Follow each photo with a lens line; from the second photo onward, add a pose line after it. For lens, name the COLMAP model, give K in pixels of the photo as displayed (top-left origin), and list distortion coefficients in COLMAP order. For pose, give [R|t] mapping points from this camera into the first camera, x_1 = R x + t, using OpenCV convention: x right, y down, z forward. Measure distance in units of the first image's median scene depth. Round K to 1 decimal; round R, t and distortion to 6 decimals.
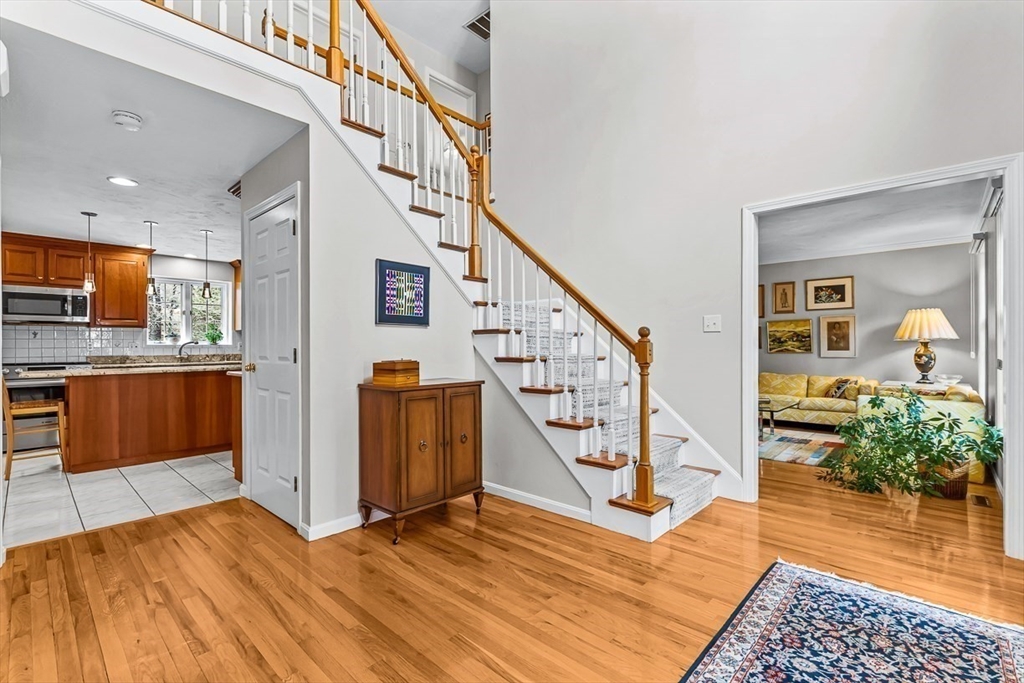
lens RADIAL K [[458.7, 0, 509.5], [0, 458.7, 343.4], [0, 0, 1]] dist [0.001085, 0.000035]
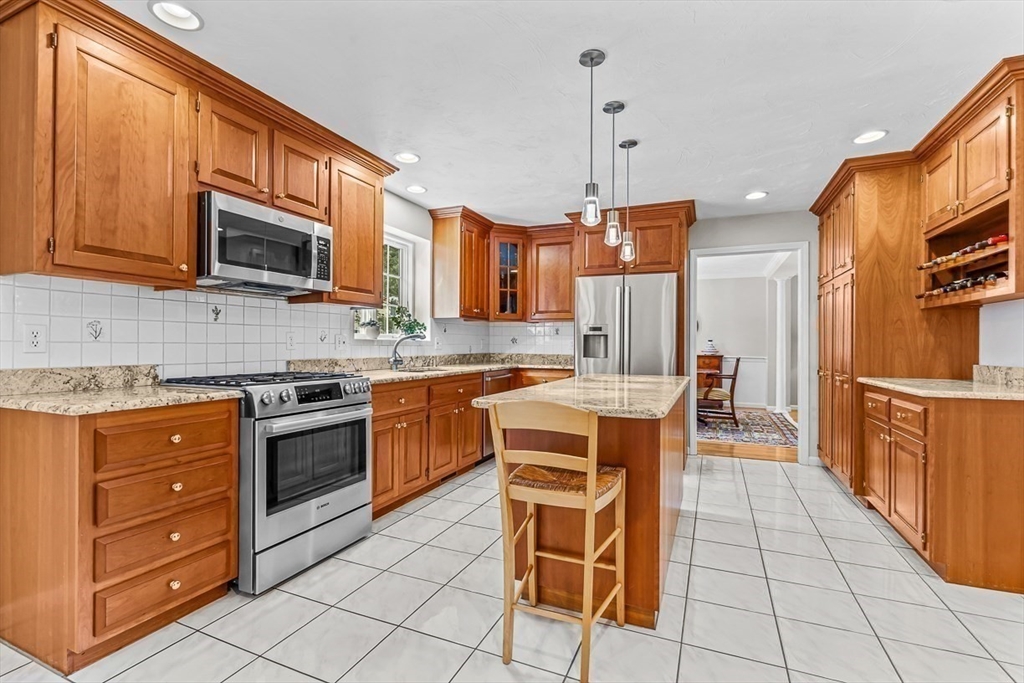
lens RADIAL K [[458.7, 0, 513.4], [0, 458.7, 344.1], [0, 0, 1]] dist [0.001085, 0.000035]
pose [[0.942700, 0.007819, 0.333550, -0.890367], [-0.007989, 0.999968, -0.000864, 0.008786], [-0.333546, -0.001850, 0.942732, 0.460244]]
